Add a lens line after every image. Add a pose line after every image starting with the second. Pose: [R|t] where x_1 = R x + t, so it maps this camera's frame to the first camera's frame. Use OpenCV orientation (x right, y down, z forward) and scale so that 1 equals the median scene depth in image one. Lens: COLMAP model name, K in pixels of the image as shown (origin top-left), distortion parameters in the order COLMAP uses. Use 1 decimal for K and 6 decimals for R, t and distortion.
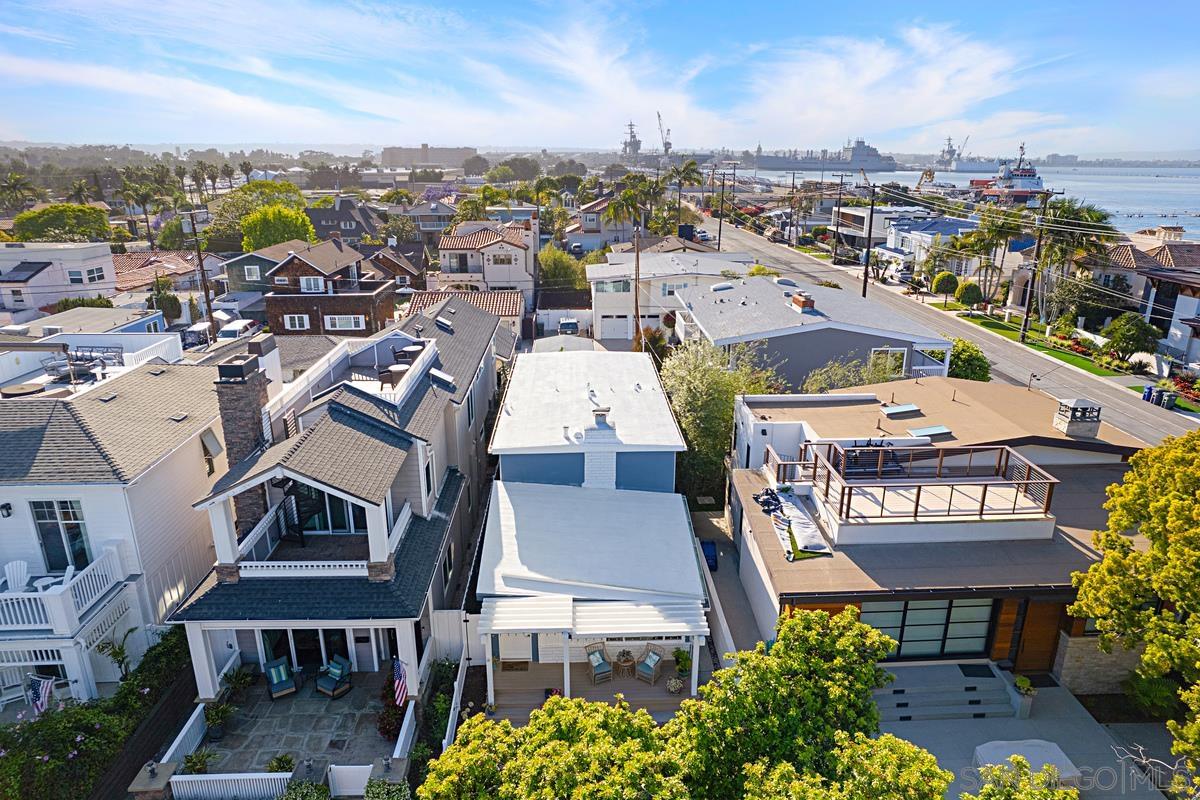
lens RADIAL K [[758.3, 0, 600.0], [0, 758.3, 400.0], [0, 0, 1]] dist [-0.073064, 0.050583]
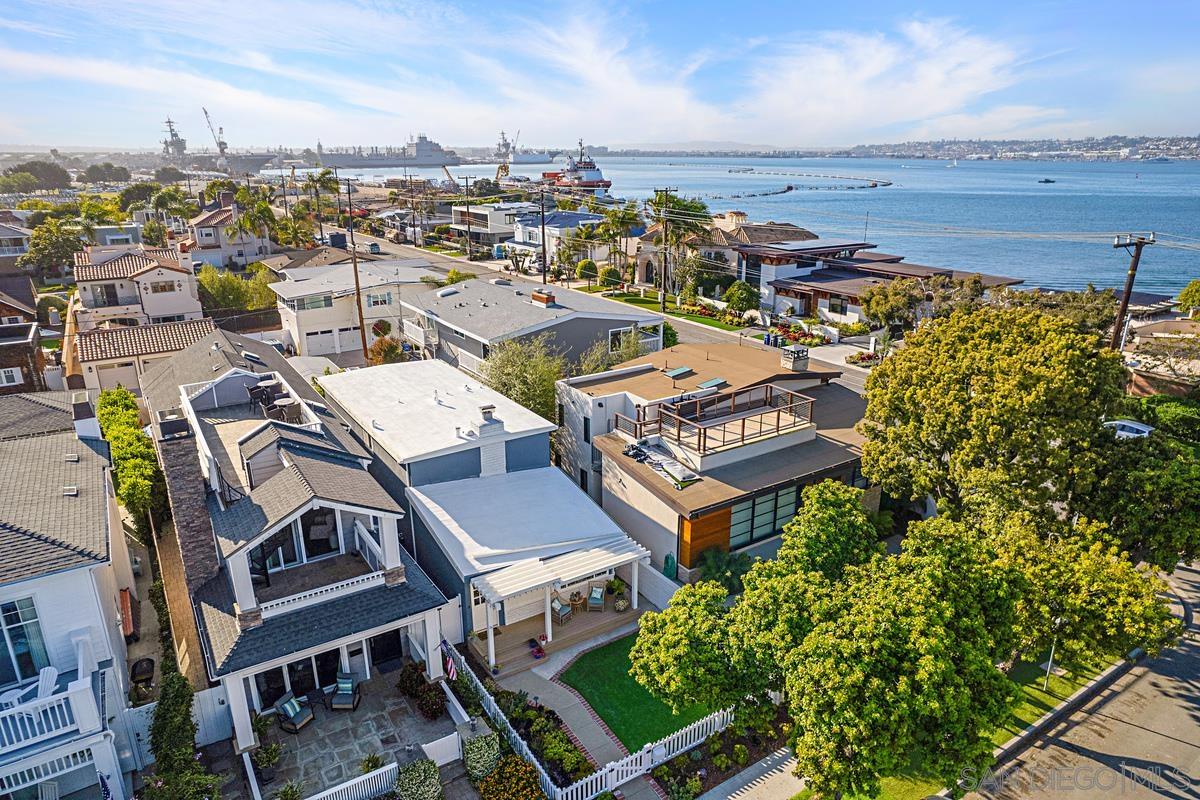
lens RADIAL K [[758.3, 0, 600.0], [0, 758.3, 400.0], [0, 0, 1]] dist [-0.073064, 0.050583]
pose [[0.861923, -0.162666, 0.480239, -0.172630], [0.160889, 0.985937, 0.045196, -0.009926], [-0.480837, 0.038309, 0.875973, -0.042359]]
